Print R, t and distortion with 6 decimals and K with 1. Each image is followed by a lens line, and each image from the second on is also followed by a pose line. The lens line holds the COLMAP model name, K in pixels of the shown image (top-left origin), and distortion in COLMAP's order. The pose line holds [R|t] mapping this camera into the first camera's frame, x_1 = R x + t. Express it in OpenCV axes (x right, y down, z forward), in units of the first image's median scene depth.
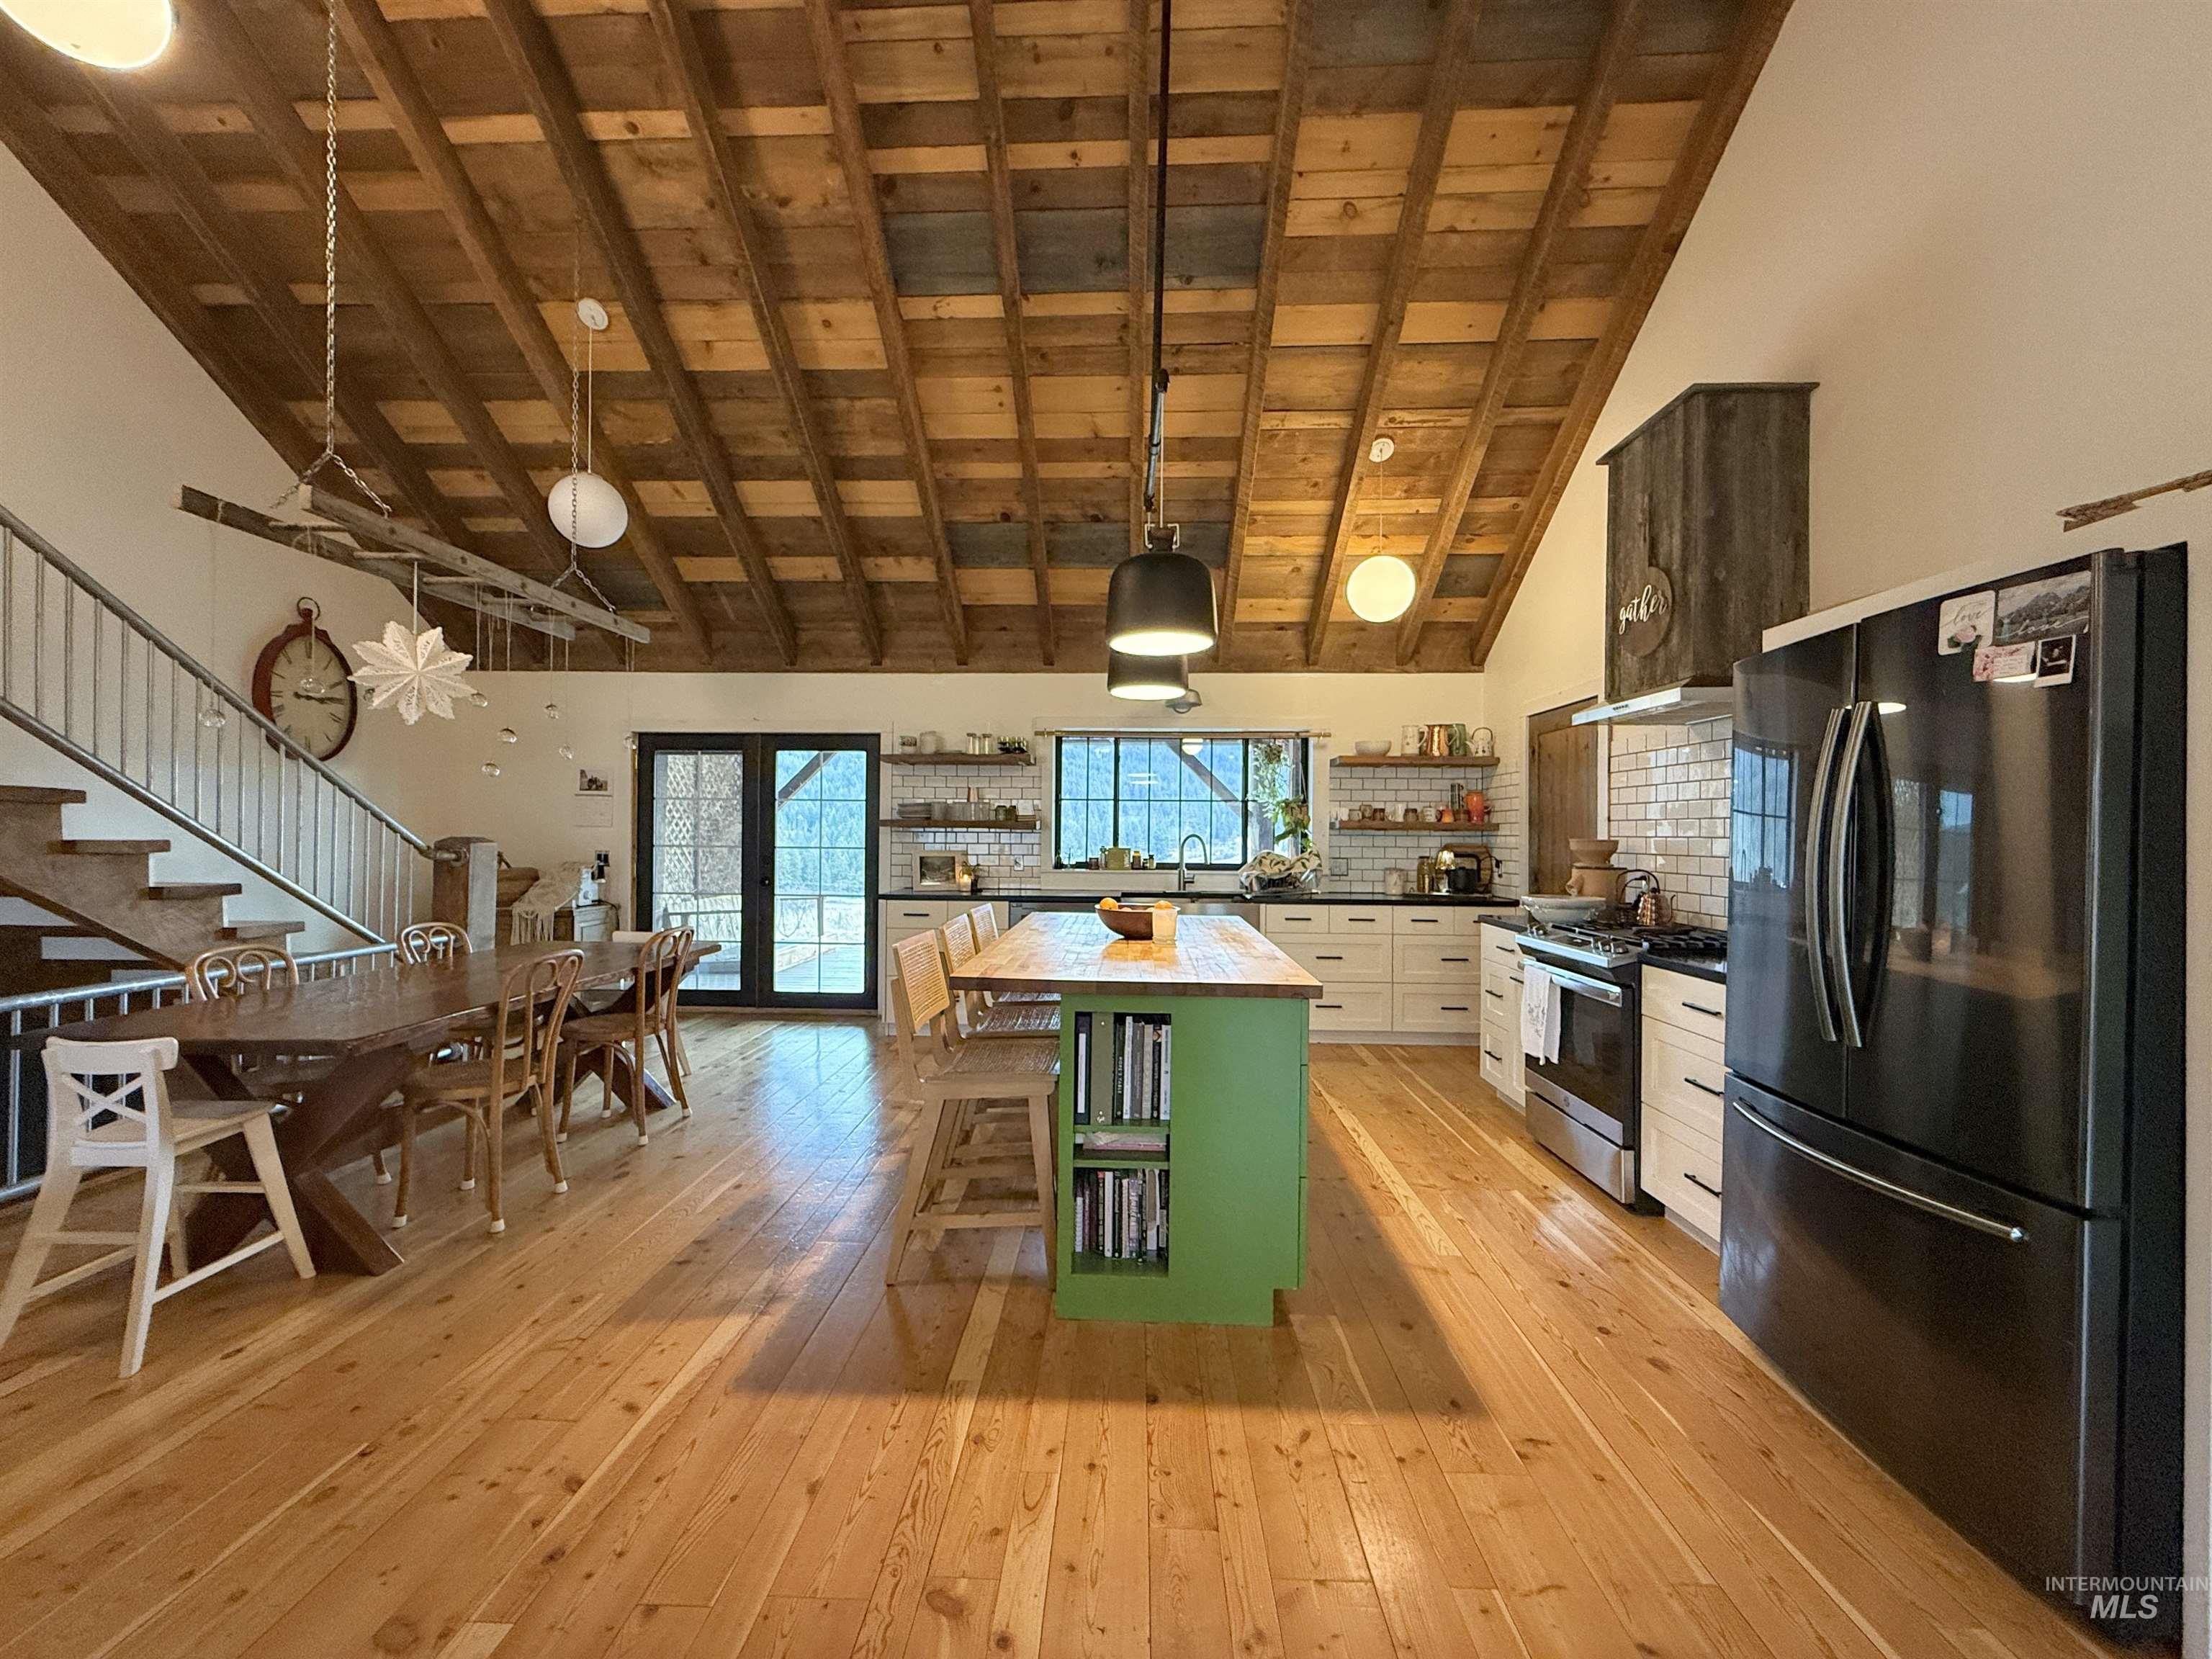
lens RADIAL K [[877.6, 0, 1101.6], [0, 877.6, 831.4], [0, 0, 1]] dist [0.000137, 0.000076]
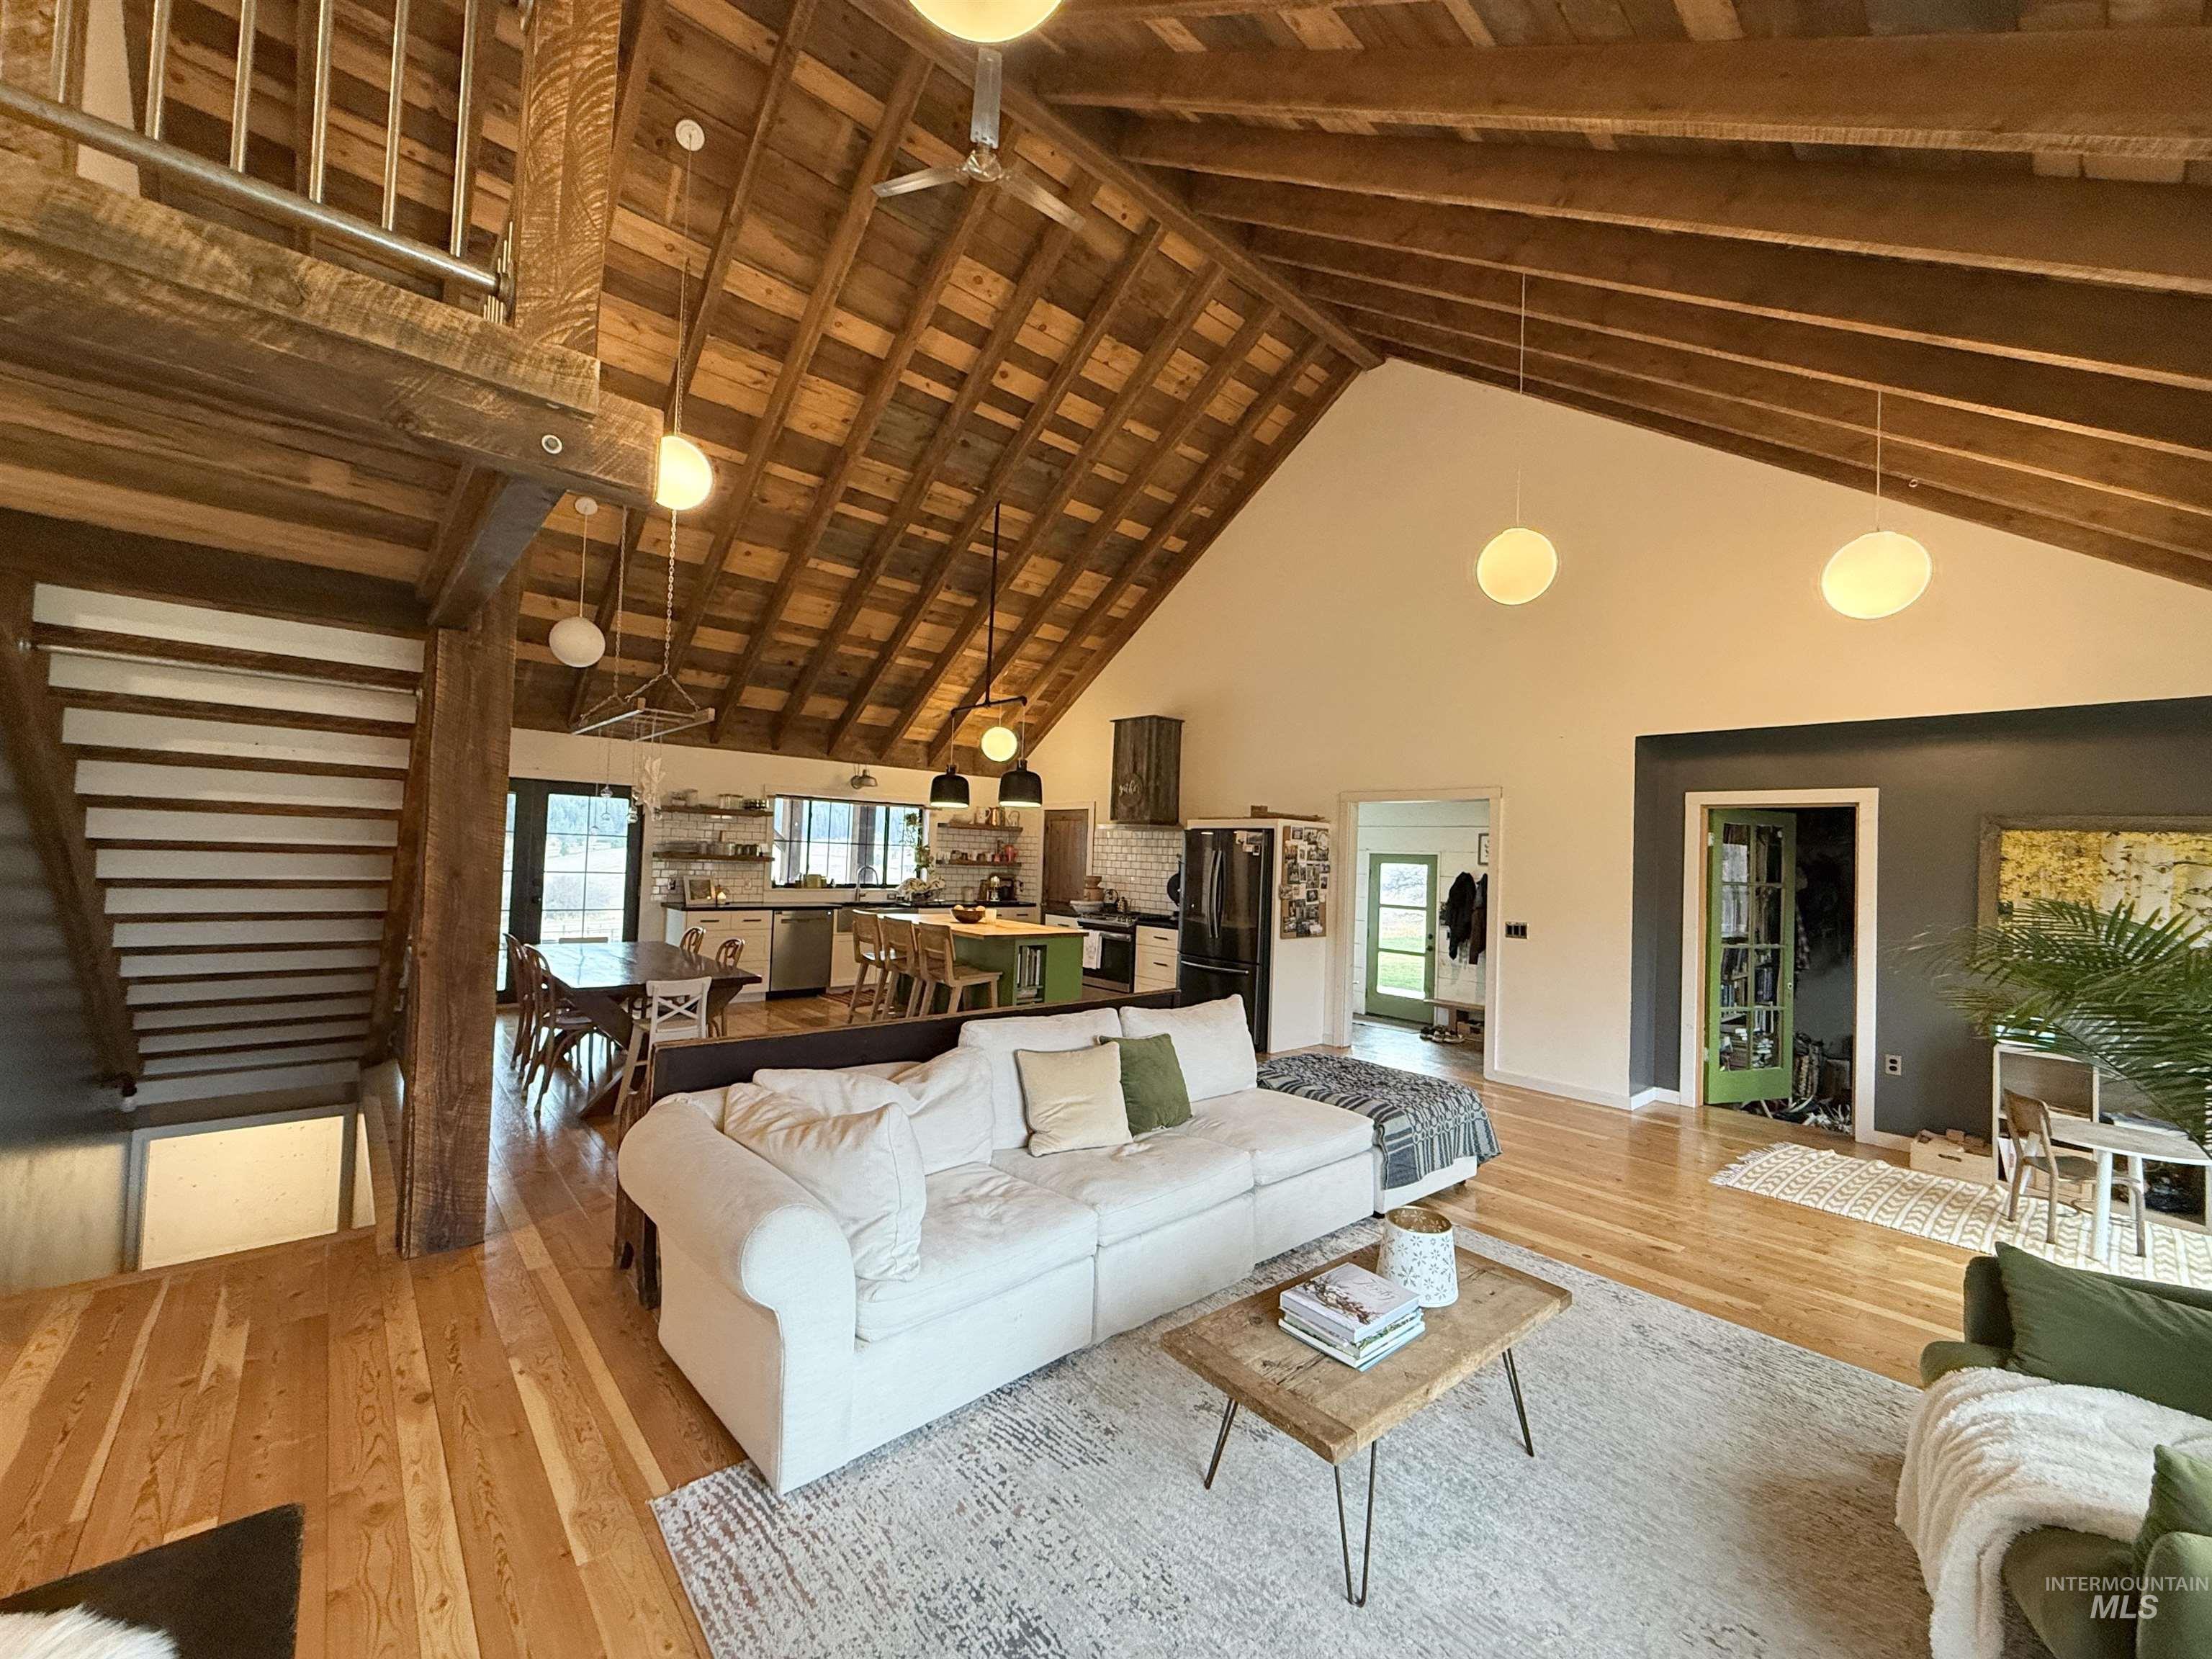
lens RADIAL K [[877.6, 0, 1101.6], [0, 877.6, 831.4], [0, 0, 1]] dist [0.000137, 0.000076]
pose [[0.724174, 0.037778, 0.688582, -1.083354], [-0.033372, 0.999248, -0.019725, -0.067020], [-0.688810, -0.008695, 0.724890, -0.724203]]
